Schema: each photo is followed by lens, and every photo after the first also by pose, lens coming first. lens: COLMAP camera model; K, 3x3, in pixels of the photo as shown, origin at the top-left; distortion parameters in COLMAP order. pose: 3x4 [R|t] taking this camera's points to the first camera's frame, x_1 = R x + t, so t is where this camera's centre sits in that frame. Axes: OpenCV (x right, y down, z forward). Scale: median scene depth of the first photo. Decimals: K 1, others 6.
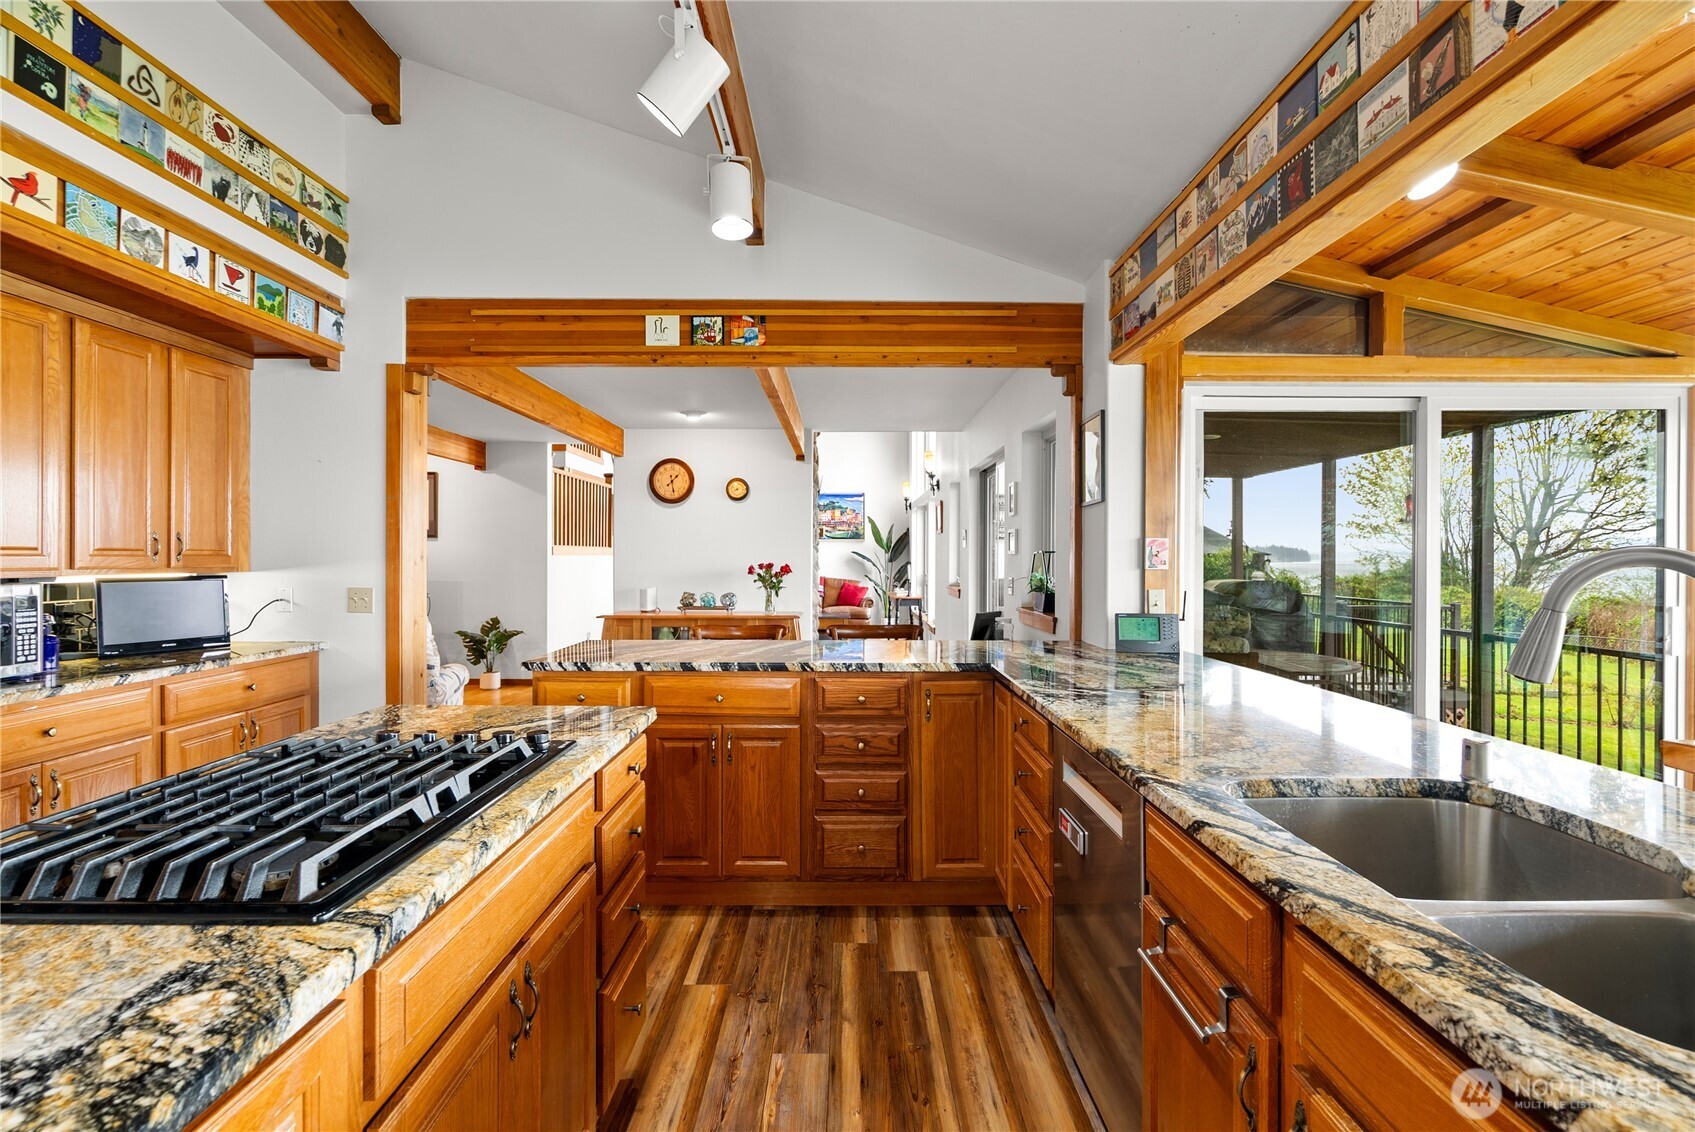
lens RADIAL K [[773.5, 0, 849.6], [0, 773.5, 559.5], [0, 0, 1]] dist [-0.003853, 0.001470]
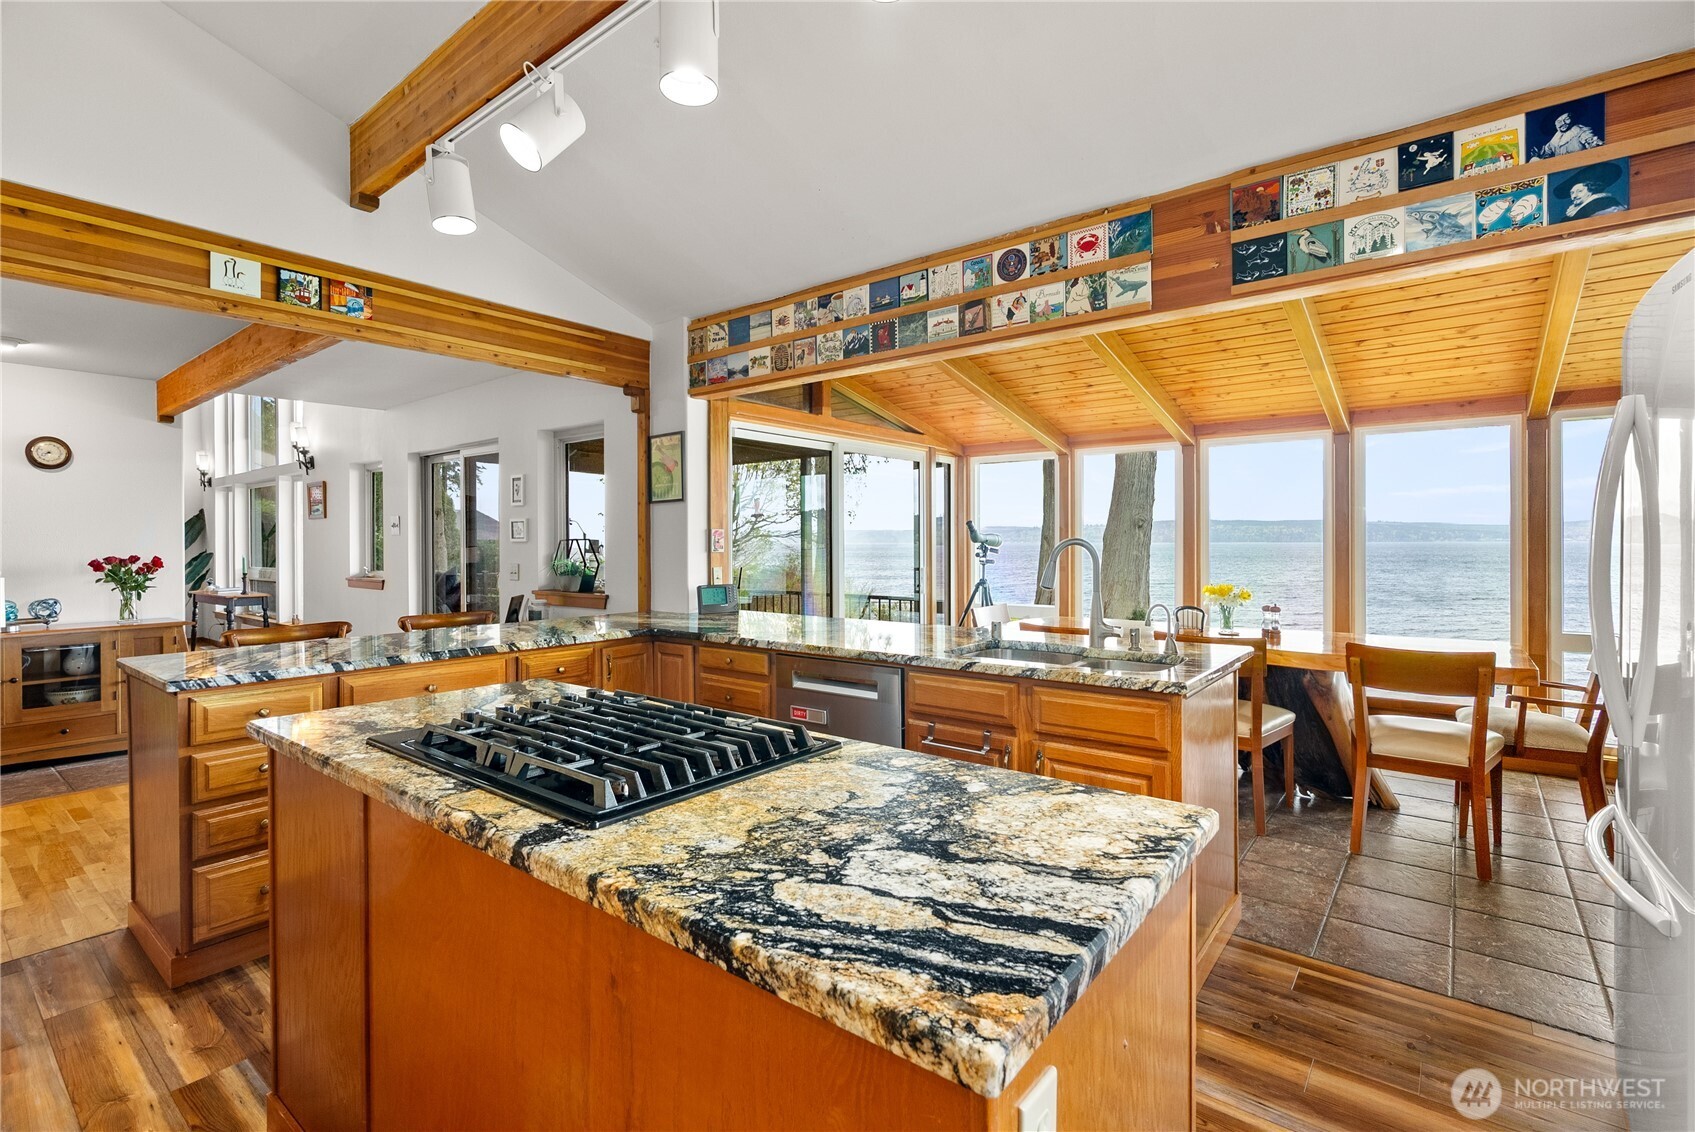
lens RADIAL K [[779.7, 0, 849.7], [0, 779.7, 543.7], [0, 0, 1]] dist [-0.002377, 0.001038]
pose [[0.620174, -0.007848, 0.784425, -0.493028], [0.009940, 0.999948, 0.002145, -0.002648], [-0.784402, 0.006467, 0.620220, -0.036523]]
